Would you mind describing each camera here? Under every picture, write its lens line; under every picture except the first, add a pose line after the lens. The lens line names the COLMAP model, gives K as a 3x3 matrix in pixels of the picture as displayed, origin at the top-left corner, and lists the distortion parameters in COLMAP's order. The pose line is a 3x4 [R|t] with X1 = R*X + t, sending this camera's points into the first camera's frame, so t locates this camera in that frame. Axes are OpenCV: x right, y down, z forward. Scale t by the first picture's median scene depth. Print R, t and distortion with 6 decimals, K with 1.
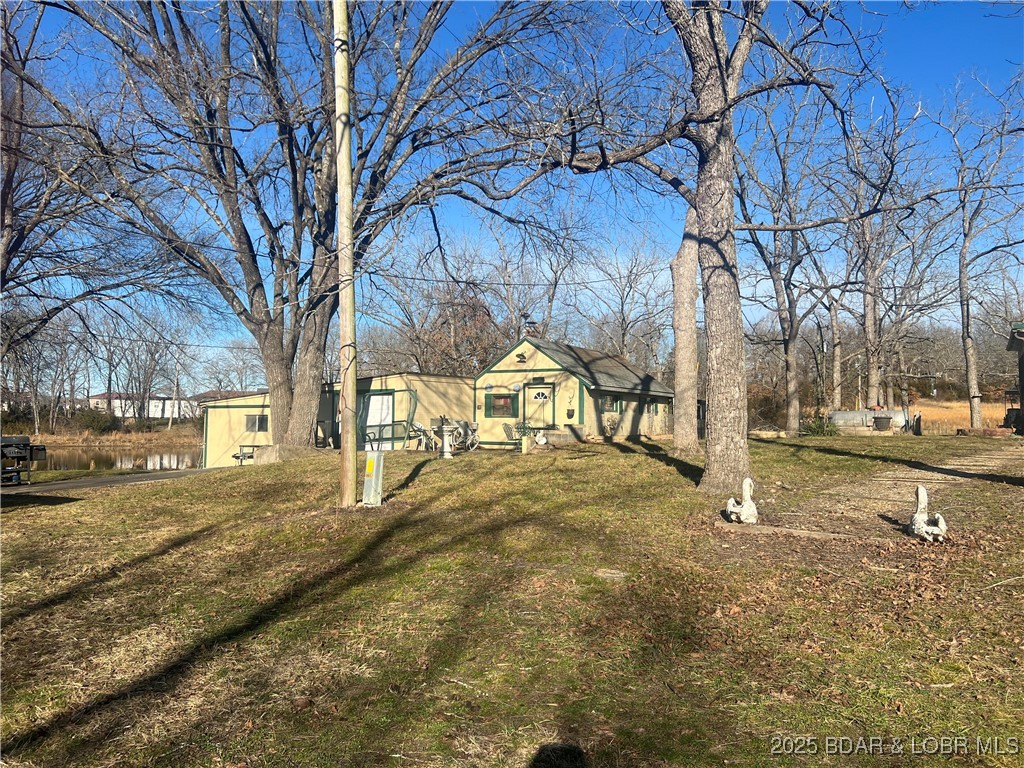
lens RADIAL K [[757.7, 0, 514.8], [0, 757.7, 385.6], [0, 0, 1]] dist [0.032188, -0.041012]
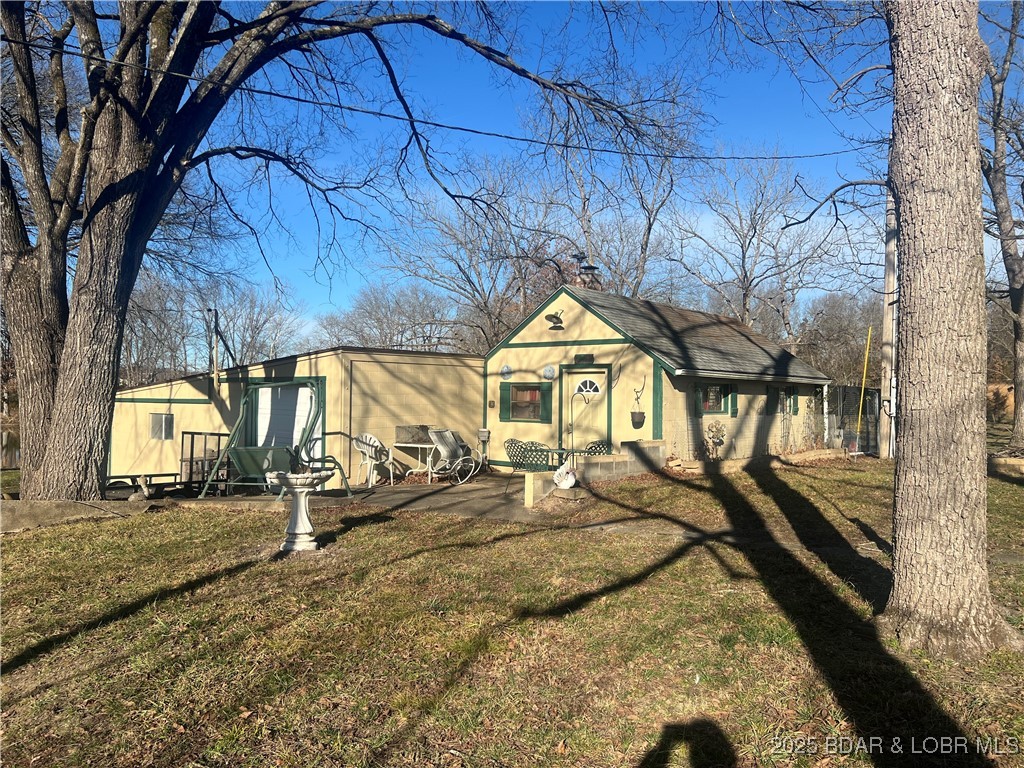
lens RADIAL K [[757.7, 0, 506.9], [0, 757.7, 377.4], [0, 0, 1]] dist [0.032188, -0.041012]
pose [[0.986251, 0.000615, -0.165253, 0.066324], [0.002871, 0.999778, 0.020855, -0.006059], [0.165229, -0.021043, 0.986031, 0.408308]]
